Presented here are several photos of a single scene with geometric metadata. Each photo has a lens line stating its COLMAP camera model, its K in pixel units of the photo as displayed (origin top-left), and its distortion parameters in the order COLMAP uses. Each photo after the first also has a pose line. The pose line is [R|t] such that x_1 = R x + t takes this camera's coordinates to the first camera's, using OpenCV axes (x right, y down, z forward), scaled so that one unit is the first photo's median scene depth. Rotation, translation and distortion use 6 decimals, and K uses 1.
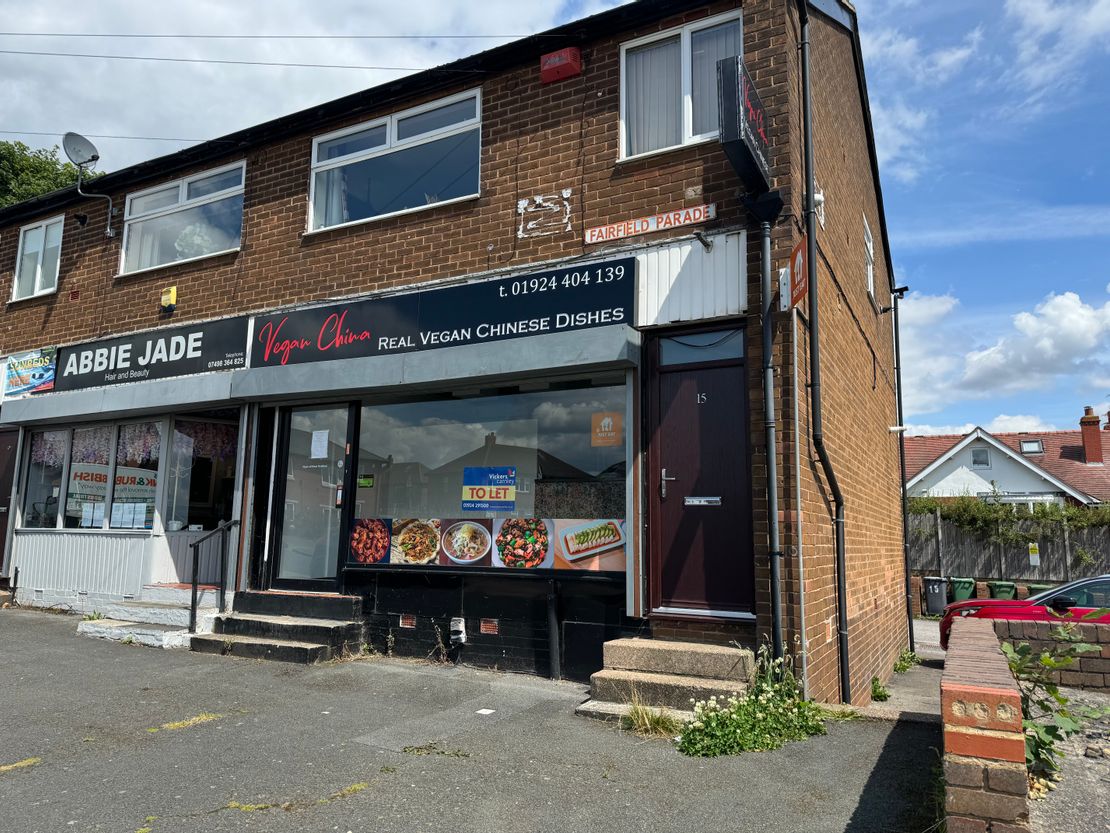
lens RADIAL K [[788.7, 0, 555.0], [0, 788.7, 416.5], [0, 0, 1]] dist [0.079521, -0.123573]
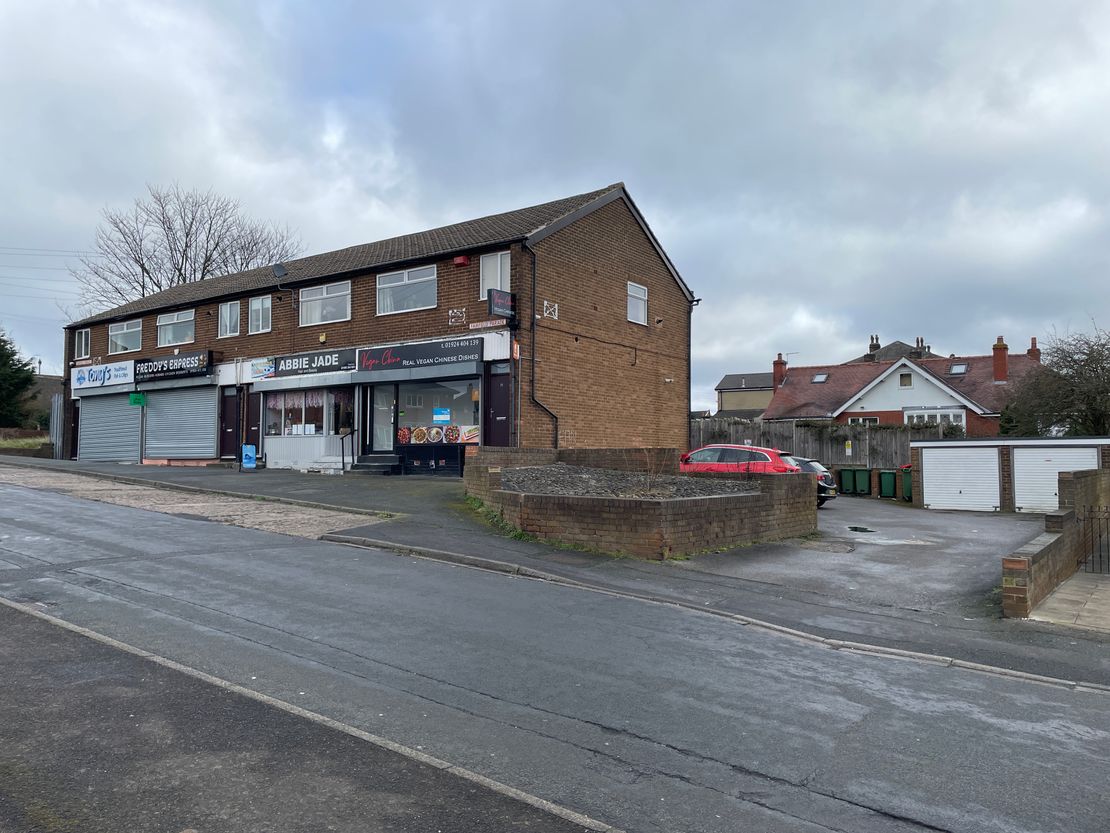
lens RADIAL K [[836.5, 0, 551.8], [0, 836.5, 421.5], [0, 0, 1]] dist [0.093678, -0.107734]
pose [[0.990763, -0.020133, -0.134106, 0.551073], [0.033985, 0.994223, 0.101816, -0.140645], [0.131281, -0.105433, 0.985723, -1.481471]]
